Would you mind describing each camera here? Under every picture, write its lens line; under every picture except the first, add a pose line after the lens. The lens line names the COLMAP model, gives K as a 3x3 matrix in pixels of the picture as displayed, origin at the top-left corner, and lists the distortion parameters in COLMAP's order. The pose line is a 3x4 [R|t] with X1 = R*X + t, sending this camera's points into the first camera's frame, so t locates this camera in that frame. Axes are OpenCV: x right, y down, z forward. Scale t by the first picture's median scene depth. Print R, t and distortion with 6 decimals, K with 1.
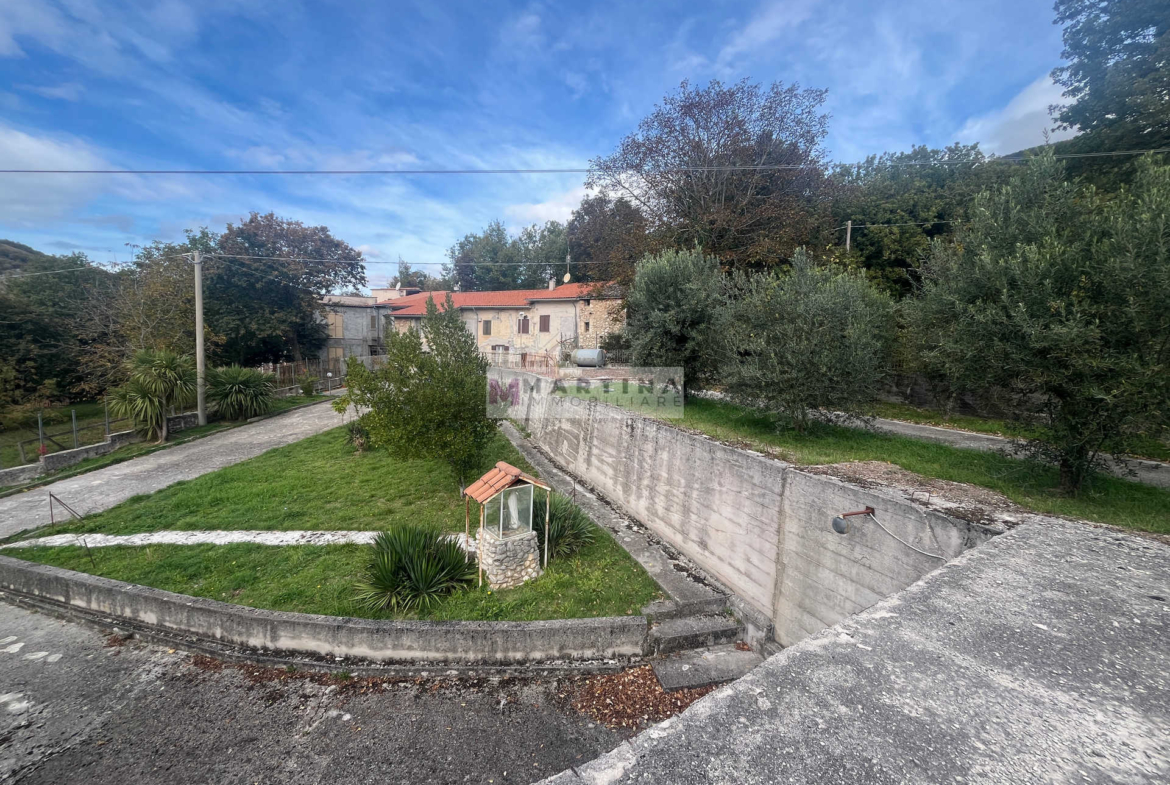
lens RADIAL K [[472.8, 0, 580.4], [0, 472.8, 395.9], [0, 0, 1]] dist [0.002047, 0.000015]
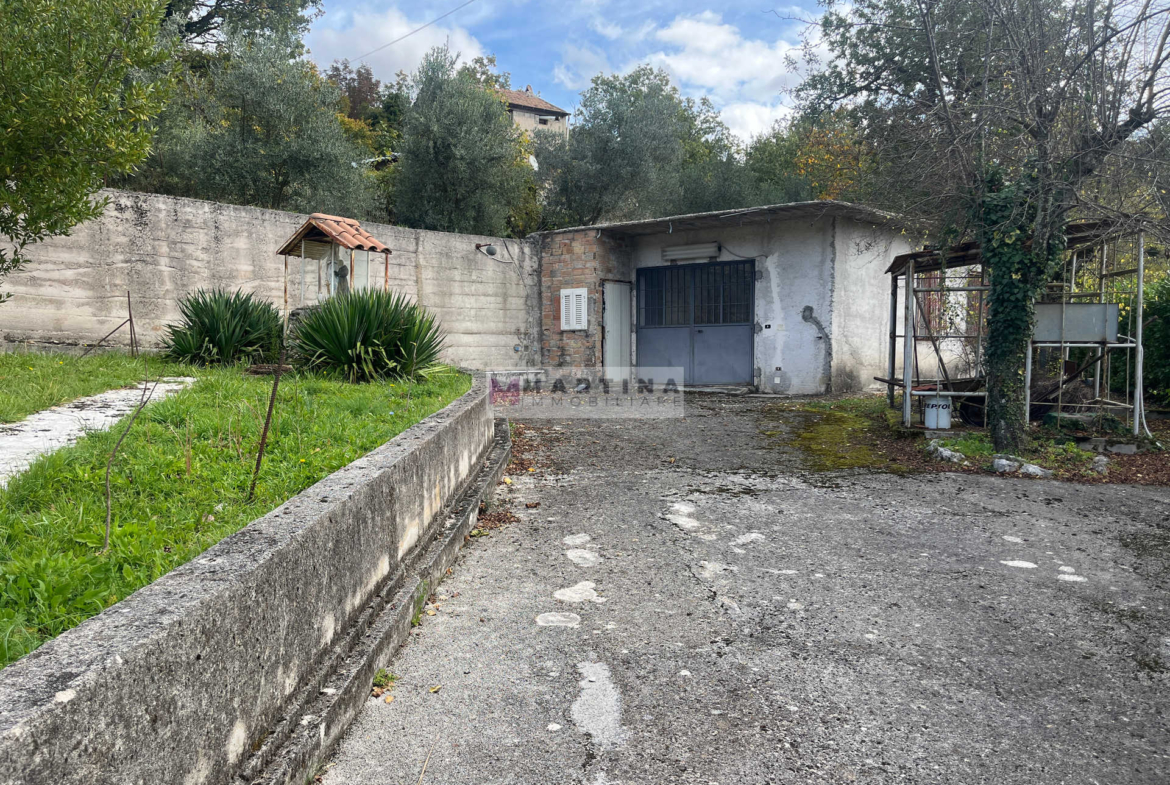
lens RADIAL K [[880.9, 0, 592.2], [0, 880.9, 418.9], [0, 0, 1]] dist [0.009534, -0.000130]
pose [[-0.315206, -0.093684, 0.944388, -1.391735], [0.080937, 0.988836, 0.125108, 0.276574], [-0.945566, 0.115870, -0.304105, 0.929083]]
